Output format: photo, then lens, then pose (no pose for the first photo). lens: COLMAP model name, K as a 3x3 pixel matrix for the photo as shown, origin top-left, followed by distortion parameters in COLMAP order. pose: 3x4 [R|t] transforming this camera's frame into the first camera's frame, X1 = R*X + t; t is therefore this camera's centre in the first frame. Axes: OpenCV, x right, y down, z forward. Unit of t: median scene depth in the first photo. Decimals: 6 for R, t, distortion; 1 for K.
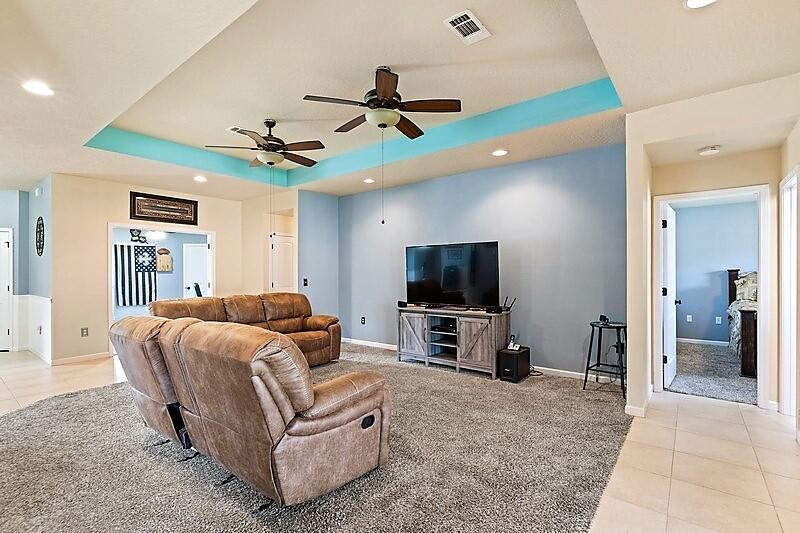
lens RADIAL K [[379.4, 0, 401.8], [0, 379.4, 276.9], [0, 0, 1]] dist [0.001243, 0.000244]
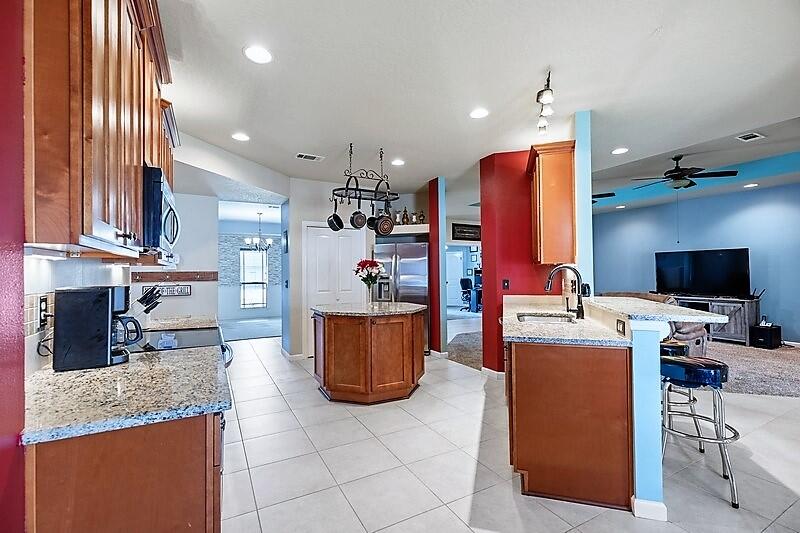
lens RADIAL K [[355.4, 0, 398.3], [0, 355.4, 270.6], [0, 0, 1]] dist [0.002799, 0.000303]
pose [[0.911854, -0.005104, -0.410484, -0.188322], [-0.000340, 0.999913, -0.013188, 0.002968], [0.410515, 0.012165, 0.911773, -0.353335]]
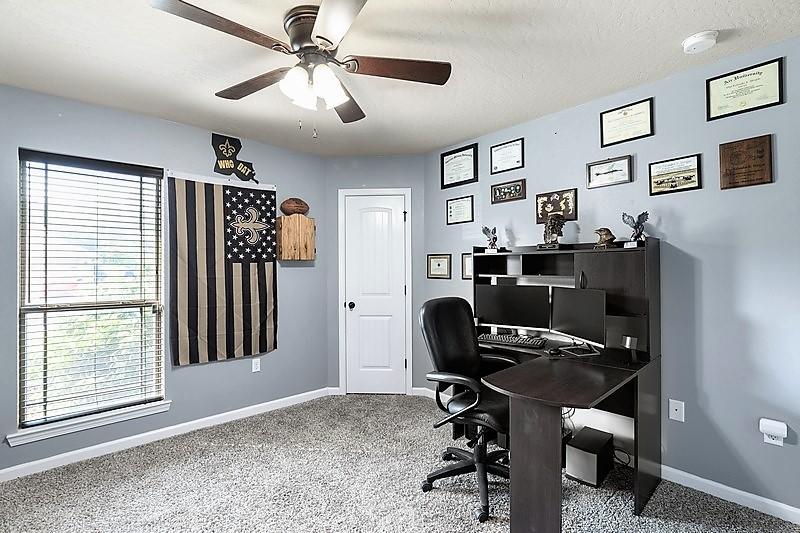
lens RADIAL K [[368.7, 0, 397.4], [0, 368.7, 267.3], [0, 0, 1]] dist [0.000915, 0.000196]
pose [[0.986517, -0.001891, -0.163650, -0.499161], [-0.000485, 0.999895, -0.014480, -0.003597], [0.163660, 0.014364, 0.986412, 0.704172]]
